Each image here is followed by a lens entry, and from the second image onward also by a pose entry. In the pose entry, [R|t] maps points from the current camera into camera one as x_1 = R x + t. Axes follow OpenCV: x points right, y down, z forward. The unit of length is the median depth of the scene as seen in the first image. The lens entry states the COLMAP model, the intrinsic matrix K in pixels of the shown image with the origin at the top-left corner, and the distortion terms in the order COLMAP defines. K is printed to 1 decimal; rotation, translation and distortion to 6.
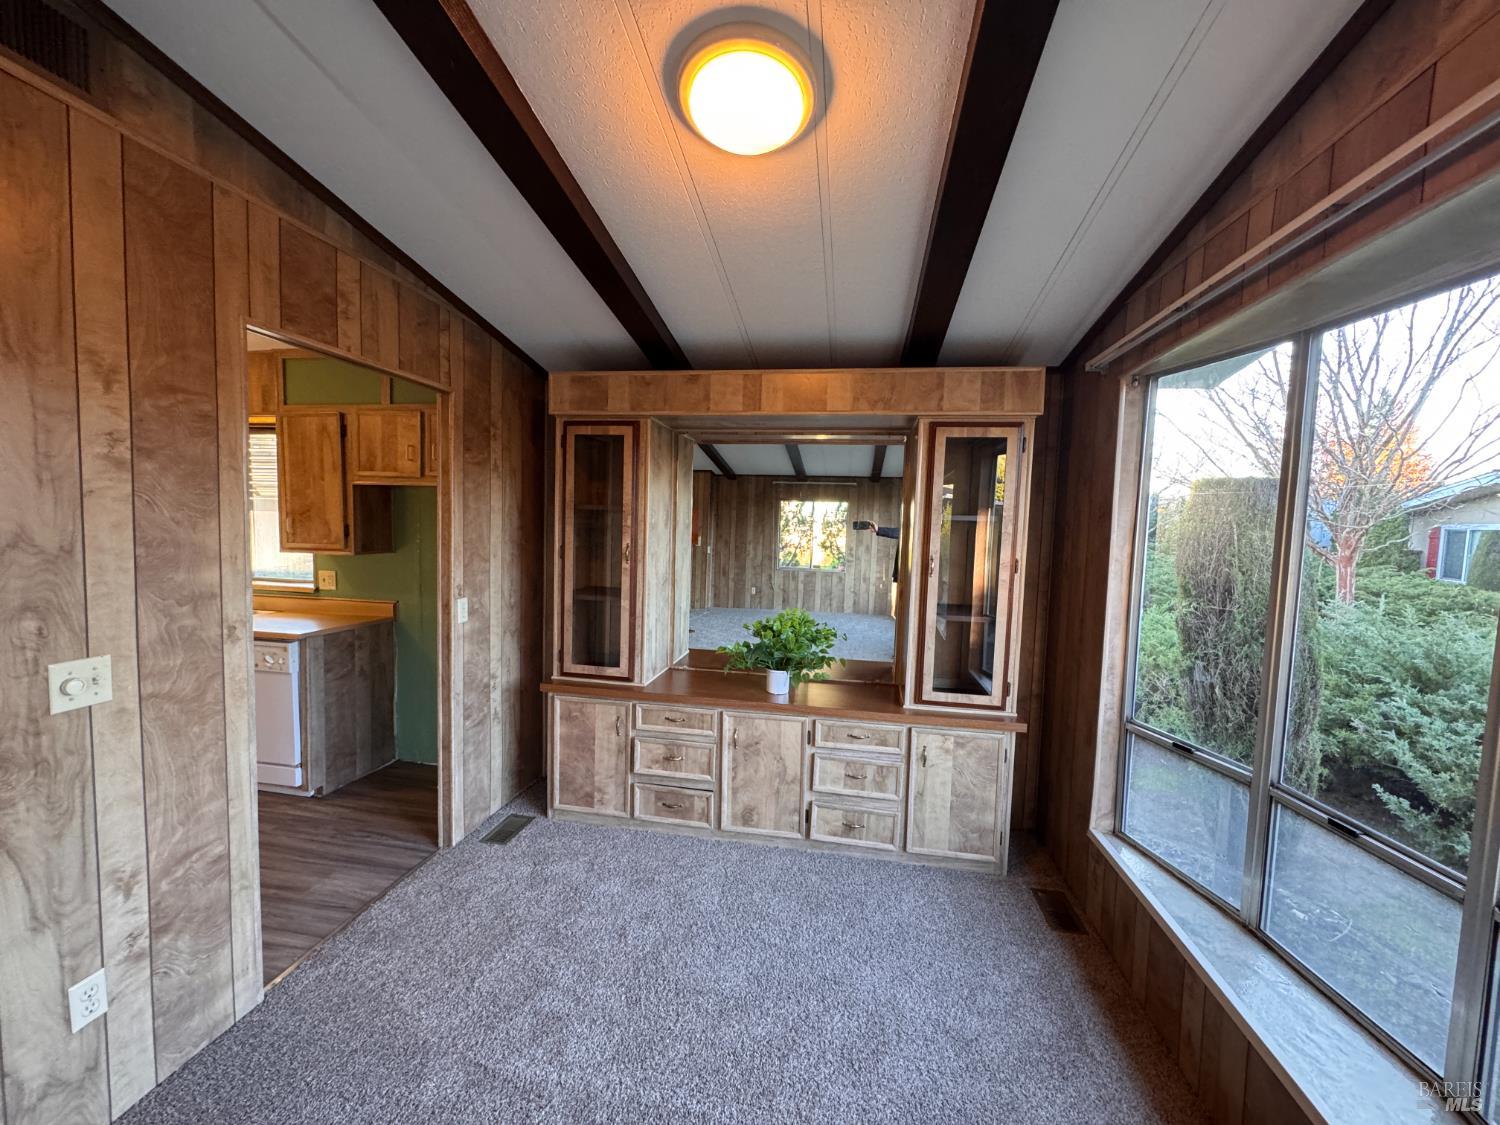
lens RADIAL K [[596.2, 0, 750.0], [0, 596.2, 562.5], [0, 0, 1]] dist [-0.002727, 0.000219]
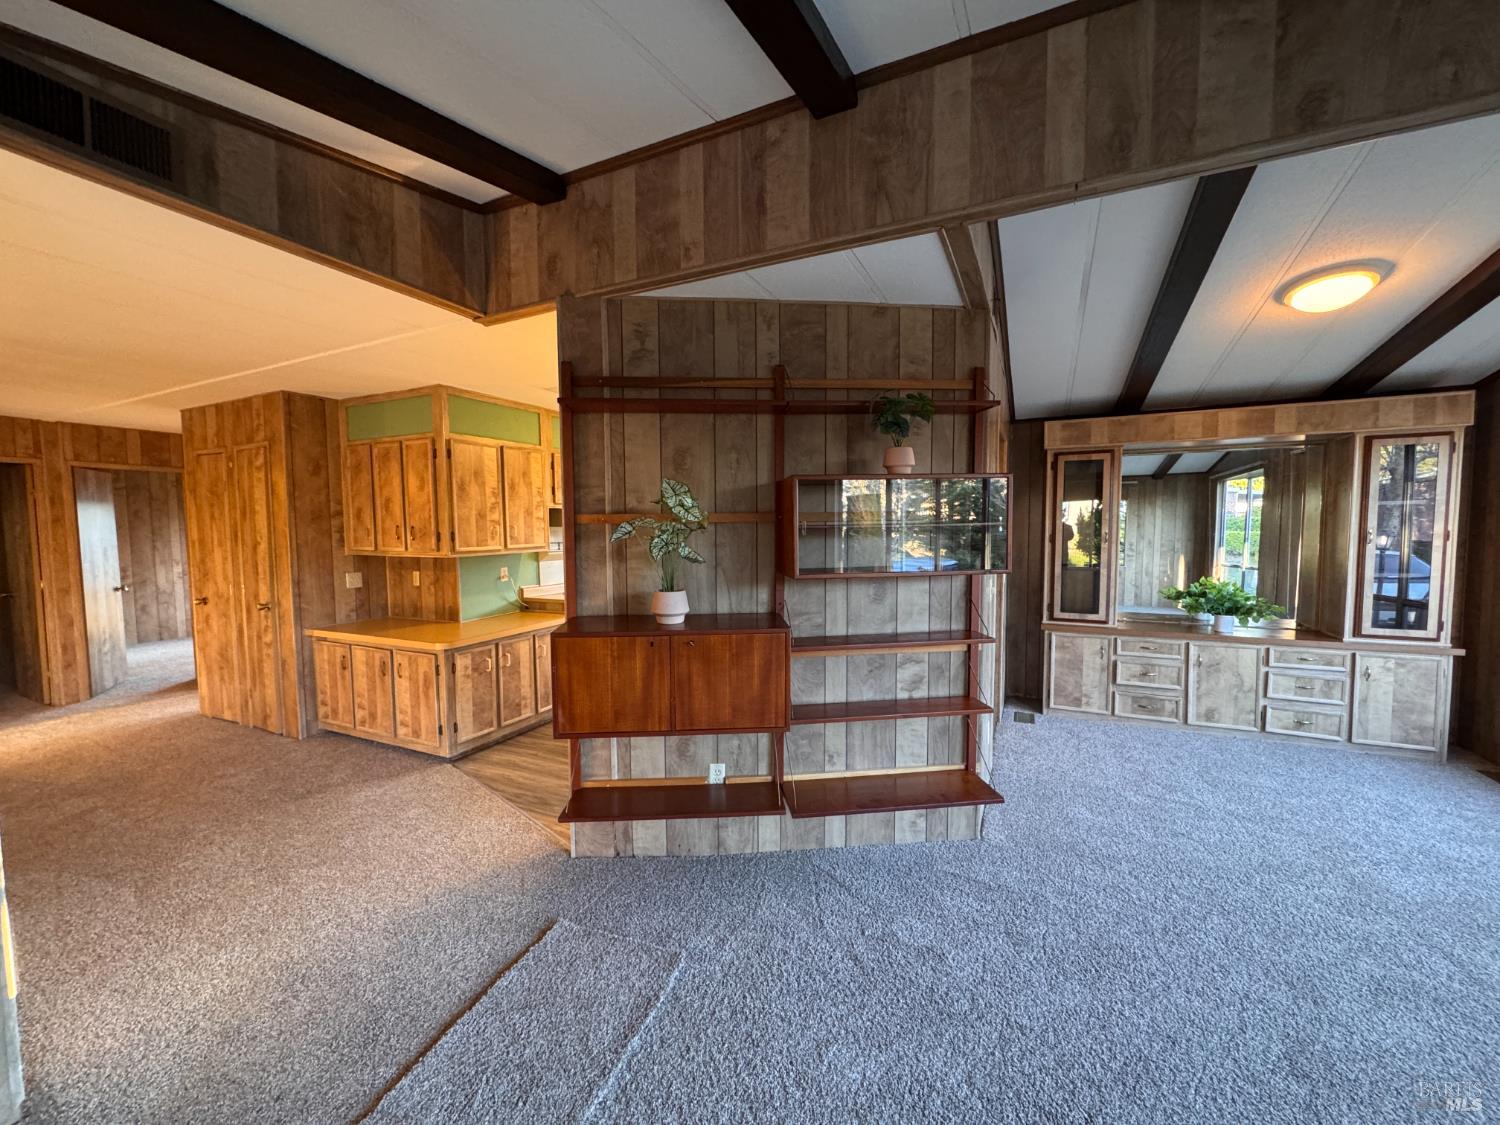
lens RADIAL K [[596.2, 0, 750.0], [0, 596.2, 562.5], [0, 0, 1]] dist [-0.002727, 0.000219]
pose [[0.960600, -0.021213, -0.277124, -0.685453], [0.017671, 0.999727, -0.015271, 0.057536], [0.277372, 0.009773, 0.960713, -0.724751]]
